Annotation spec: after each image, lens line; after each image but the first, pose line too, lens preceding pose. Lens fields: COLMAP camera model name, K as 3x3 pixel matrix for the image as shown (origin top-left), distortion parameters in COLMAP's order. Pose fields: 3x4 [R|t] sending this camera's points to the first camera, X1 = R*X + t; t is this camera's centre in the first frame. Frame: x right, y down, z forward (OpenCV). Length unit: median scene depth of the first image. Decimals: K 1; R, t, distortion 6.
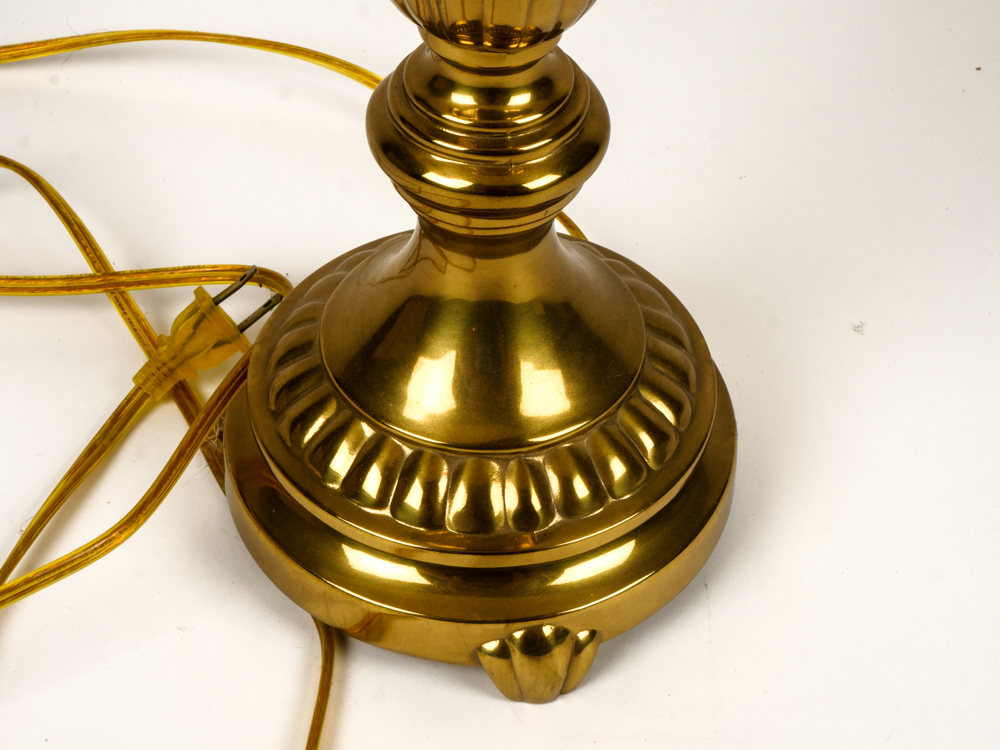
lens RADIAL K [[1526.6, 0, 500.0], [0, 1526.6, 375.0], [0, 0, 1]] dist [0.021245, 0.036291]
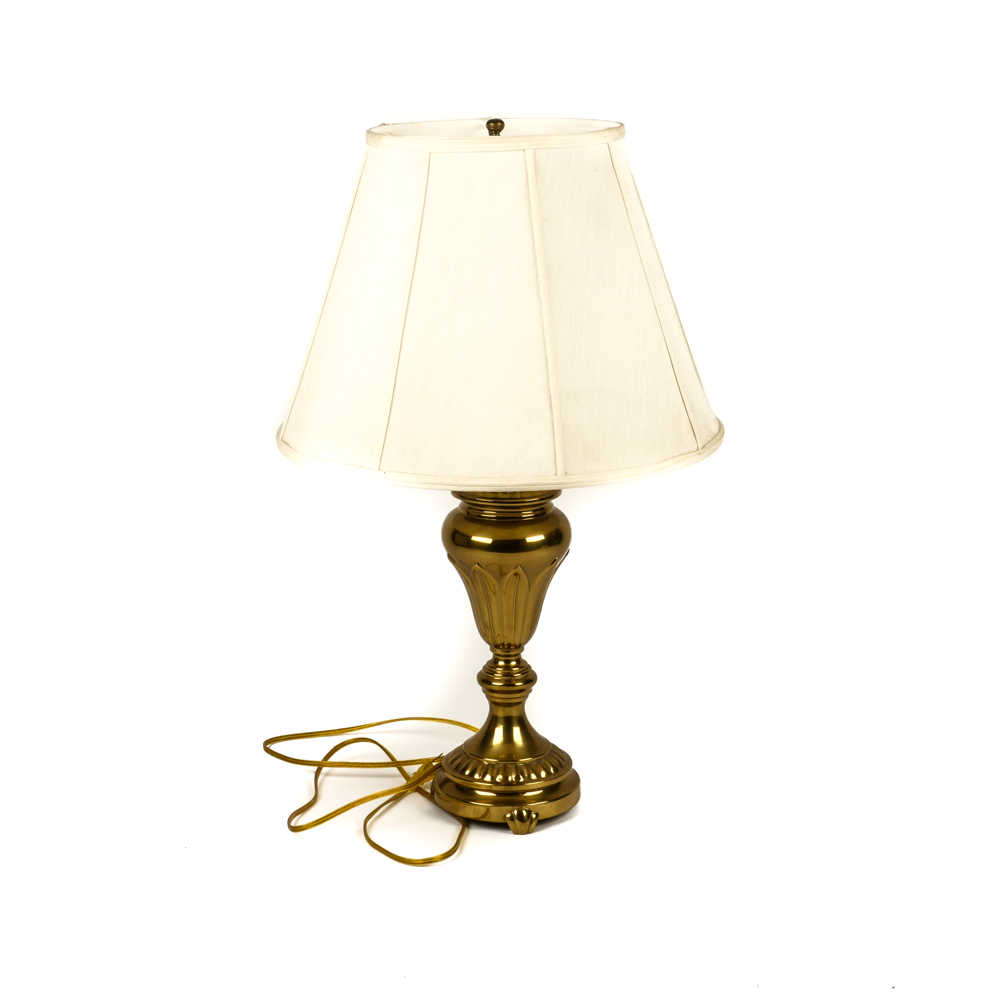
lens RADIAL K [[1931.1, 0, 500.0], [0, 1931.1, 500.0], [0, 0, 1]] dist [-0.027481, -0.024770]
pose [[0.998937, -0.019755, -0.041647, 0.184436], [-0.009154, 0.800499, -0.599265, 2.386404], [0.045177, 0.599009, 0.799467, -3.212998]]
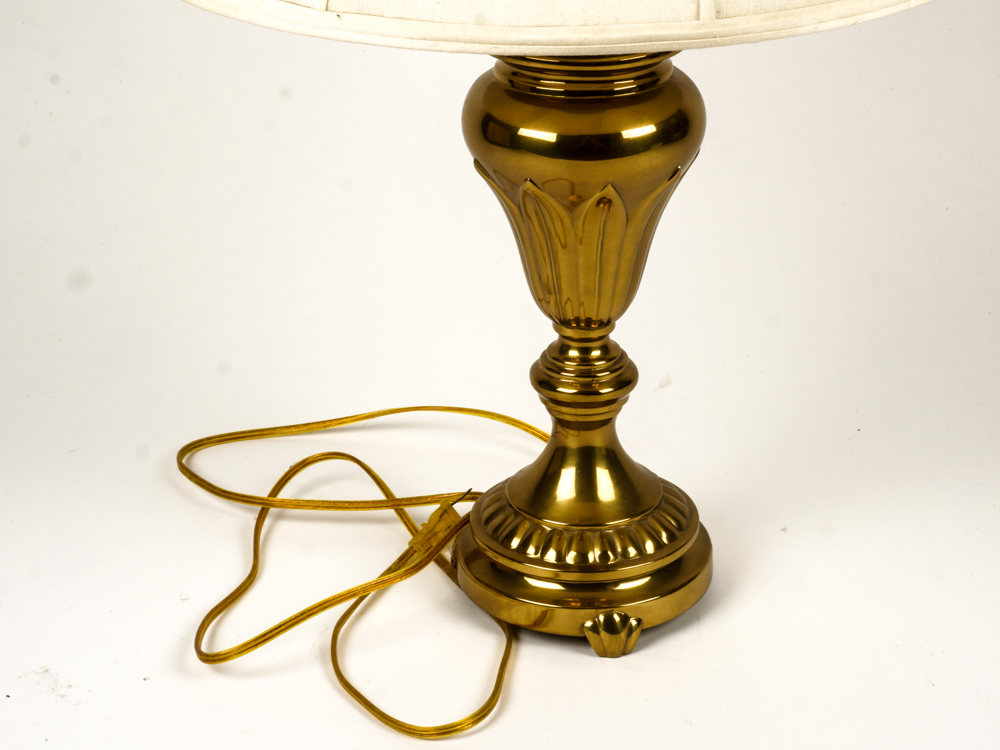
lens RADIAL K [[2064.8, 0, 500.0], [0, 2064.8, 375.0], [0, 0, 1]] dist [0.067563, 0.431790]
pose [[0.997643, -0.019244, -0.065862, 0.065254], [-0.012128, 0.895299, -0.445300, 1.134273], [0.067536, 0.445049, 0.892956, -1.670945]]
